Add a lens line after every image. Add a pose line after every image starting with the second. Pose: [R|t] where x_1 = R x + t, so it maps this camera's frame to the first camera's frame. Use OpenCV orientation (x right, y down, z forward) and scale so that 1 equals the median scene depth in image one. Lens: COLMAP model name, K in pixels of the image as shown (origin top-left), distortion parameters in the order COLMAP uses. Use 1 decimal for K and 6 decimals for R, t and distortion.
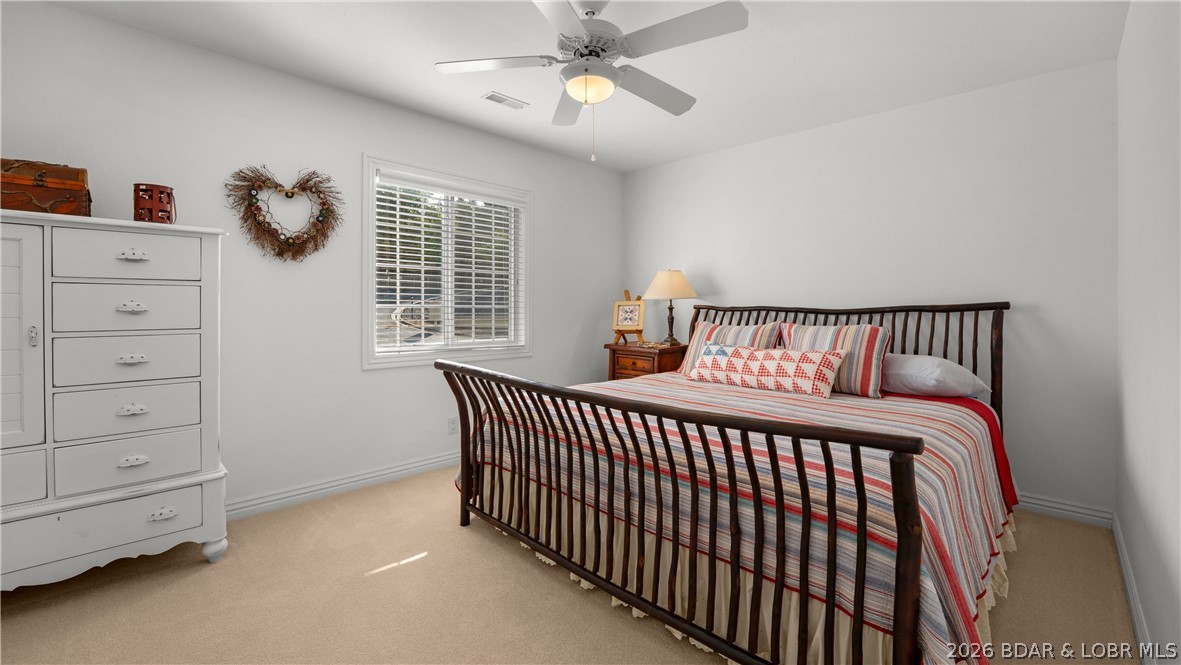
lens RADIAL K [[500.1, 0, 590.5], [0, 500.1, 332.5], [0, 0, 1]] dist [-0.018628, 0.000076]
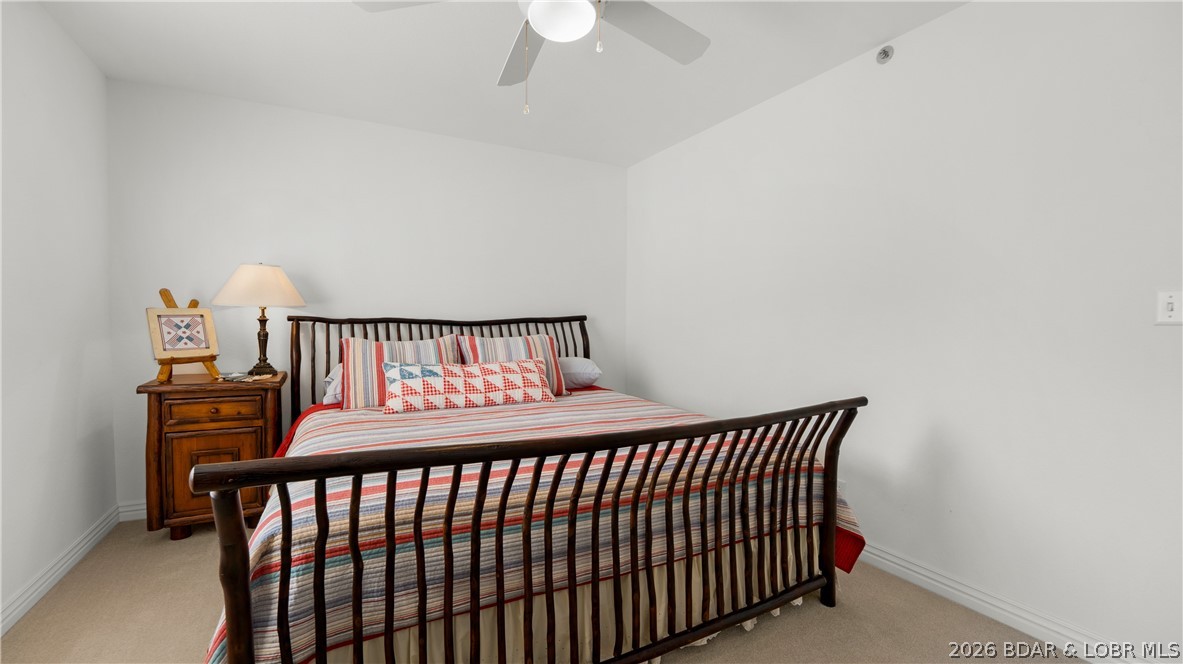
lens RADIAL K [[501.0, 0, 591.5], [0, 501.0, 332.0], [0, 0, 1]] dist [-0.018628, 0.000076]
pose [[0.315981, -0.023397, 0.948477, -0.375551], [0.047841, 0.998817, 0.008701, -0.018972], [-0.947559, 0.042627, 0.316726, 0.401061]]
